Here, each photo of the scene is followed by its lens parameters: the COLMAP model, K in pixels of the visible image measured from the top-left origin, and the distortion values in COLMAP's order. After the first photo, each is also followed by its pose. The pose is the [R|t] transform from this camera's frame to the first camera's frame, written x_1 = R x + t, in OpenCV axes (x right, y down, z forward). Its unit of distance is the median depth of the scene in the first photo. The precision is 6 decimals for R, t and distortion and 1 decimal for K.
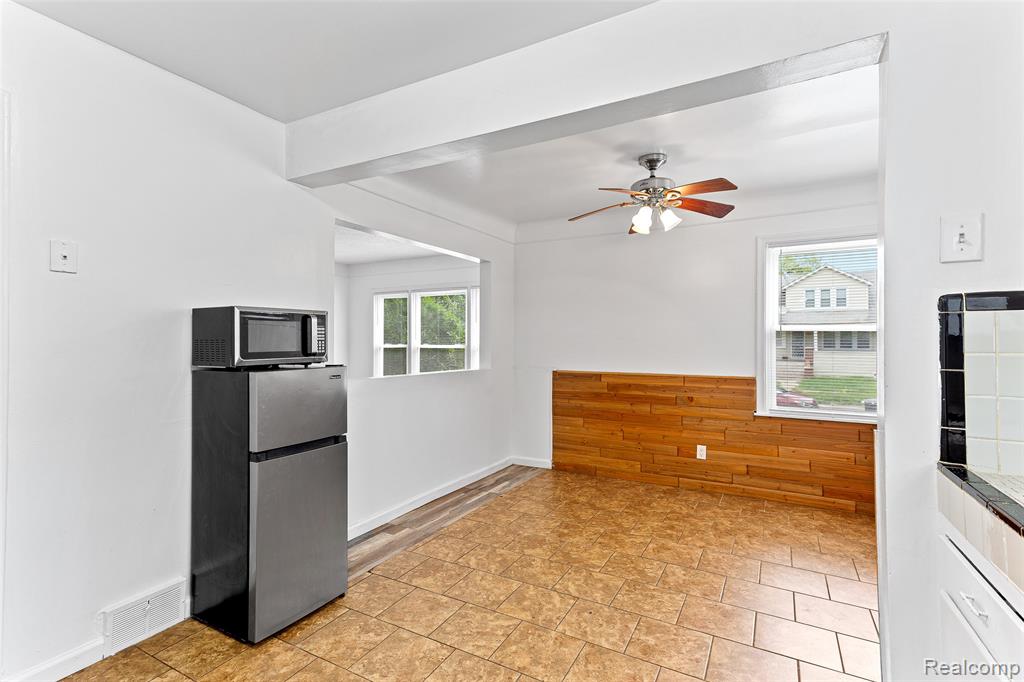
lens RADIAL K [[483.6, 0, 512.0], [0, 483.6, 341.0], [0, 0, 1]] dist [0.039349, 0.000341]
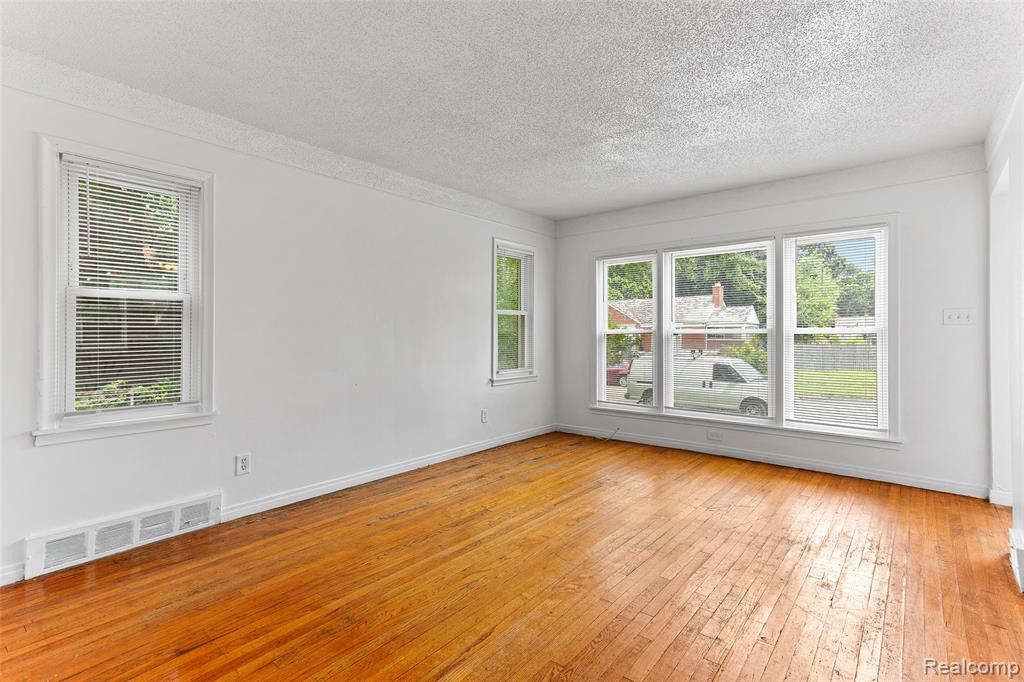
lens RADIAL K [[482.9, 0, 506.3], [0, 482.9, 332.8], [0, 0, 1]] dist [0.031691, 0.000972]
pose [[0.980385, 0.000434, -0.197093, -0.538317], [-0.002045, 0.999966, -0.007971, 0.034528], [0.197083, 0.008217, 0.980352, 0.534260]]
